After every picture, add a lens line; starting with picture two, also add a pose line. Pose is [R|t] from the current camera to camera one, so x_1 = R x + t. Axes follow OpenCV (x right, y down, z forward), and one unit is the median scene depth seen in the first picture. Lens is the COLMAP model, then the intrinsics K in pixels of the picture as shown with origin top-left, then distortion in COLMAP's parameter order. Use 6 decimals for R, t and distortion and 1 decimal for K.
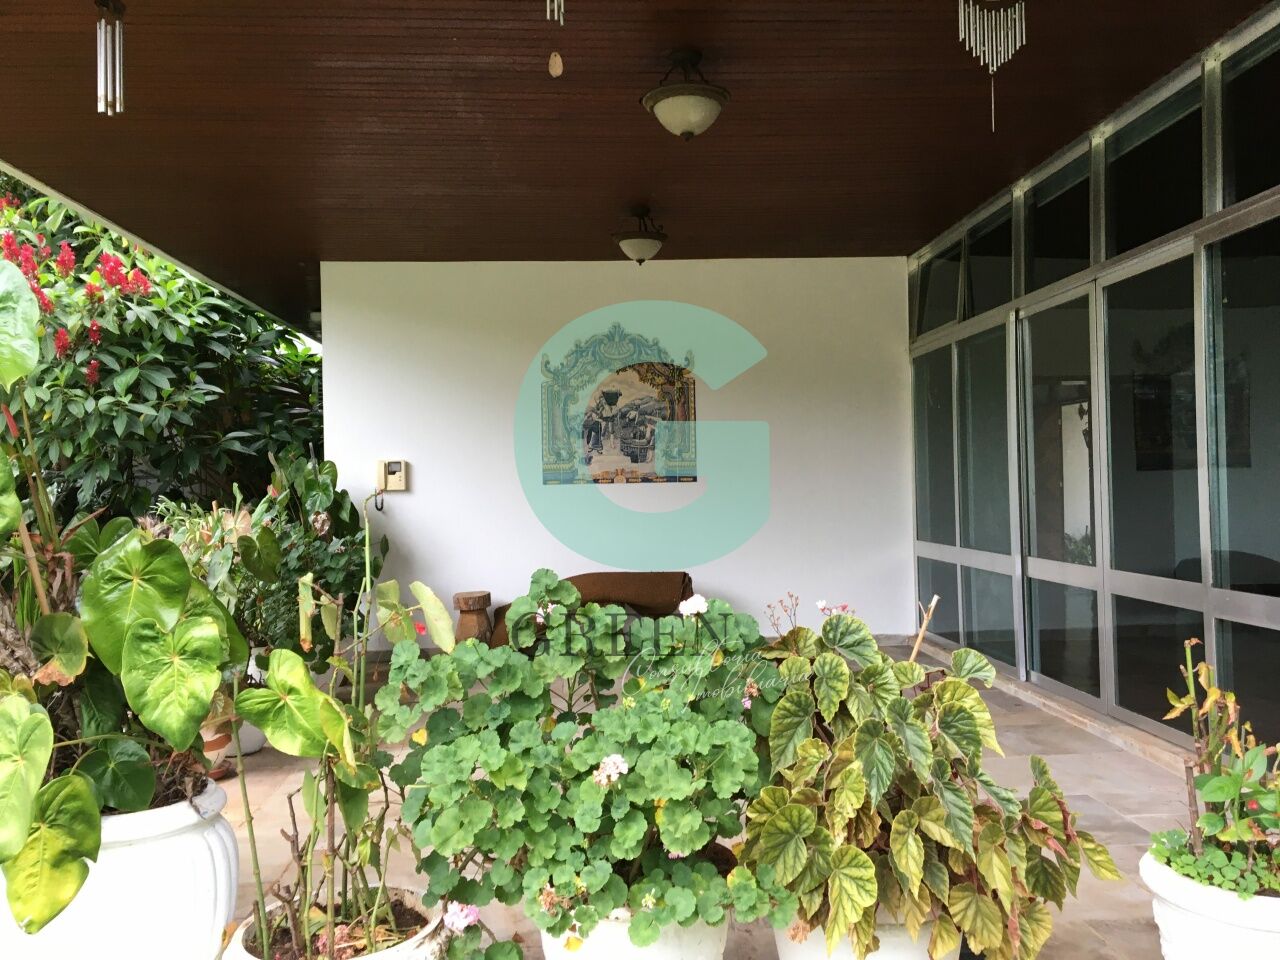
lens RADIAL K [[1067.3, 0, 637.6], [0, 1067.3, 475.2], [0, 0, 1]] dist [0.066032, -0.089715]
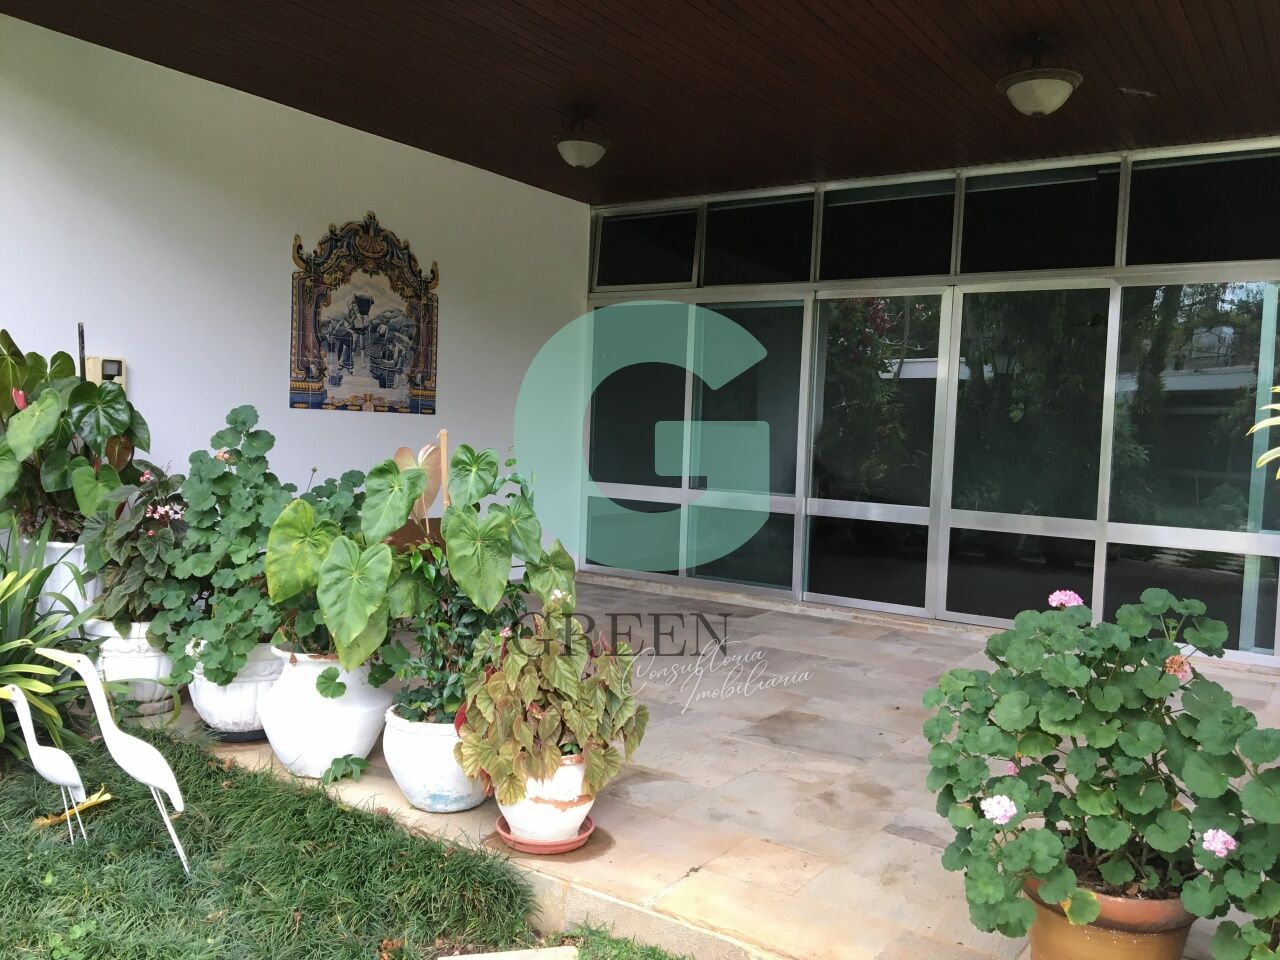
lens RADIAL K [[1067.3, 0, 638.4], [0, 1067.3, 482.6], [0, 0, 1]] dist [0.066032, -0.089715]
pose [[0.597307, 0.001191, 0.802012, -0.551532], [-0.061225, 0.997149, 0.044117, 0.013003], [-0.799673, -0.075454, 0.595676, 0.340160]]
